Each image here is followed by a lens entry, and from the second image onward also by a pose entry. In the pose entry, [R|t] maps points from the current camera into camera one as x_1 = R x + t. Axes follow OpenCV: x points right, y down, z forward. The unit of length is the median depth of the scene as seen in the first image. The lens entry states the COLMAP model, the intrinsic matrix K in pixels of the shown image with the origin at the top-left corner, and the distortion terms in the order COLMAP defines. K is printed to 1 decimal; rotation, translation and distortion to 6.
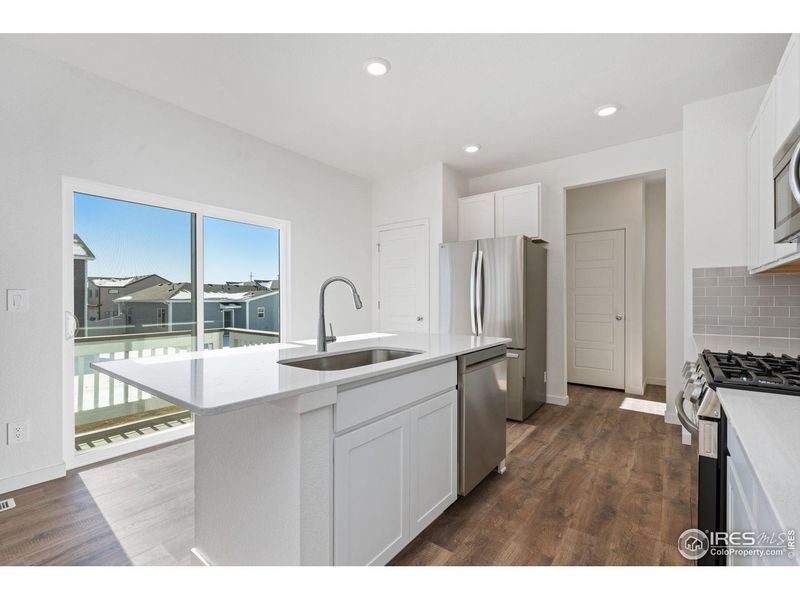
lens RADIAL K [[357.2, 0, 400.0], [0, 357.2, 300.0], [0, 0, 1]] dist [0.000563, 0.000141]
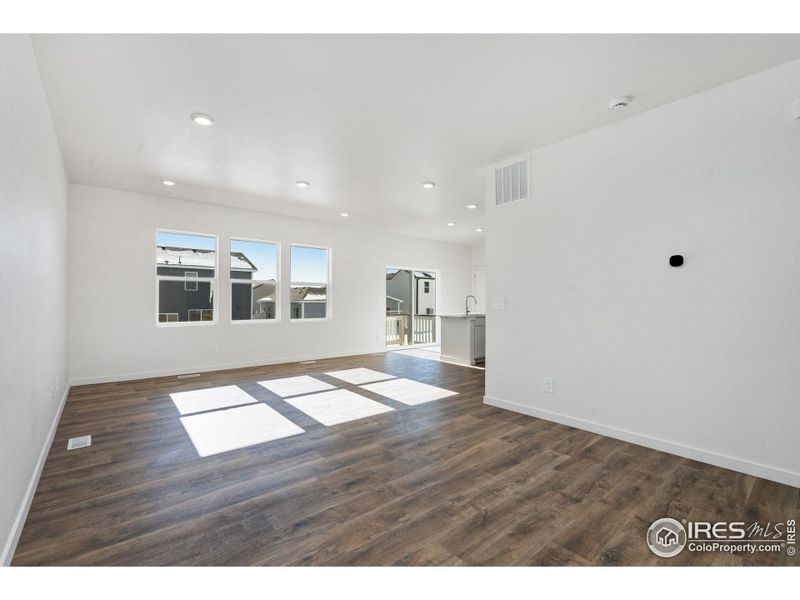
lens RADIAL K [[357.2, 0, 400.0], [0, 357.2, 300.0], [0, 0, 1]] dist [0.000563, 0.000141]
pose [[0.976875, 0.003748, -0.213776, -0.008003], [-0.004459, 0.999986, -0.002843, -0.000131], [0.213763, 0.003730, 0.976878, -0.241261]]
